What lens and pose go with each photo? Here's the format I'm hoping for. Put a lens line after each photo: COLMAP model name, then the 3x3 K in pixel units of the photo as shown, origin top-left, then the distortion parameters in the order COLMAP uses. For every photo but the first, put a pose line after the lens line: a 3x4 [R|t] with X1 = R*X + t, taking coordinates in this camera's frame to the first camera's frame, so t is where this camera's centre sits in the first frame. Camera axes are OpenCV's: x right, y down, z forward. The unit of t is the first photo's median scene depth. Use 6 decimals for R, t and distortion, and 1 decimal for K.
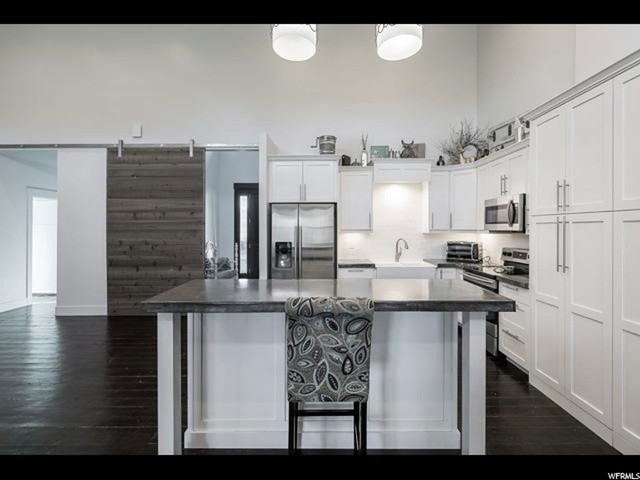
lens RADIAL K [[311.0, 0, 344.8], [0, 311.0, 228.1], [0, 0, 1]] dist [0.007112, -0.000109]
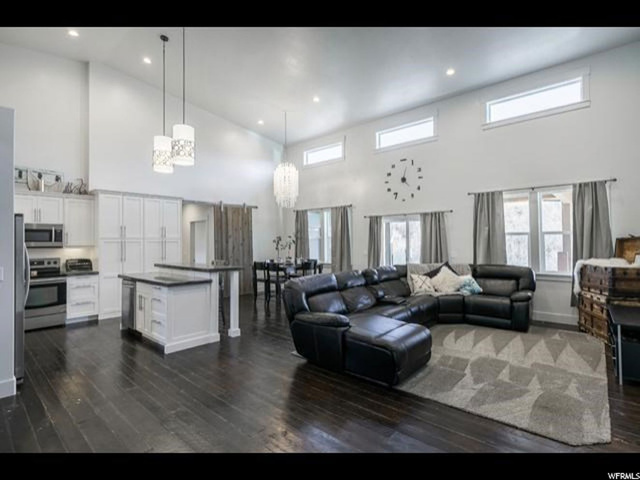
lens RADIAL K [[328.5, 0, 320.0], [0, 328.5, 241.9], [0, 0, 1]] dist [0.007340, -0.003018]
pose [[-0.758784, 0.007796, 0.651295, -1.160760], [0.009660, 0.999953, -0.000715, -0.000122], [-0.651270, 0.005749, -0.758824, 1.010159]]
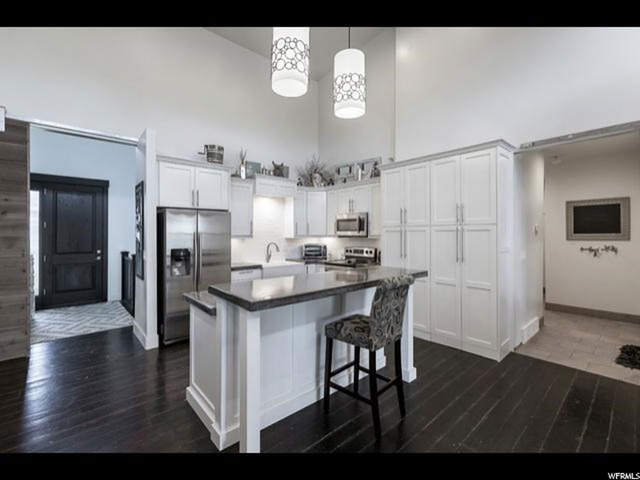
lens RADIAL K [[289.7, 0, 316.6], [0, 289.7, 234.8], [0, 0, 1]] dist [0.004276, -0.000261]
pose [[0.738992, -0.002387, 0.673709, -0.439675], [0.001932, 0.999997, 0.001424, 0.001262], [-0.673711, 0.000250, 0.738995, 0.056110]]
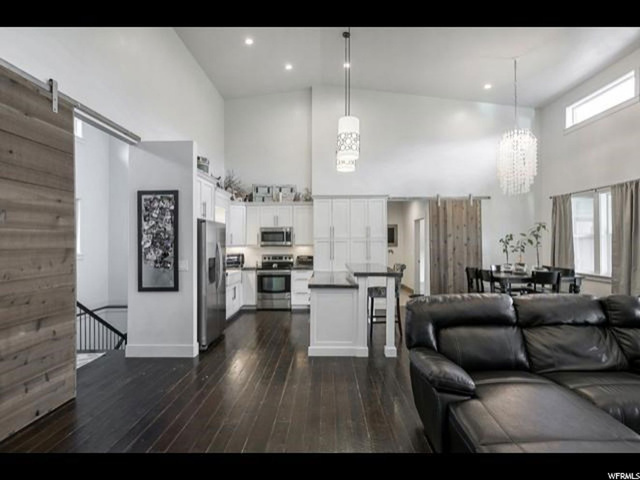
lens RADIAL K [[328.5, 0, 315.6], [0, 328.5, 242.5], [0, 0, 1]] dist [0.007340, -0.003018]
pose [[-0.002594, 0.002510, 0.999993, -1.135961], [0.004902, 0.999985, -0.002497, -0.001025], [-0.999985, 0.004895, -0.002606, 0.591948]]
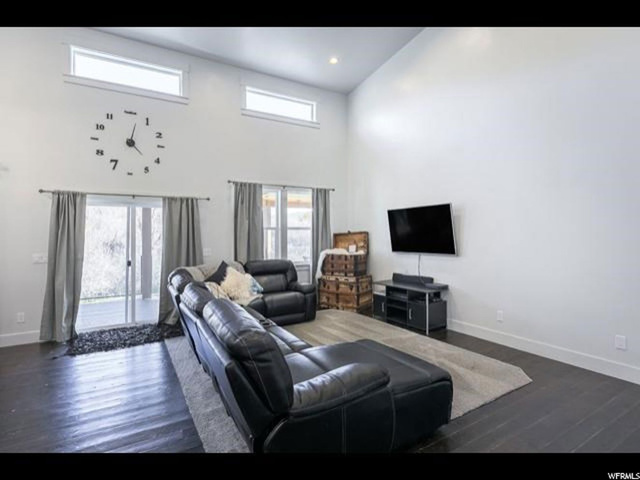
lens RADIAL K [[328.5, 0, 334.8], [0, 328.5, 230.8], [0, 0, 1]] dist [0.007340, -0.003018]
pose [[-0.839597, 0.004763, -0.543189, -0.424390], [0.001448, 0.999978, 0.006530, -0.022988], [0.543208, 0.004696, -0.839585, 0.780518]]
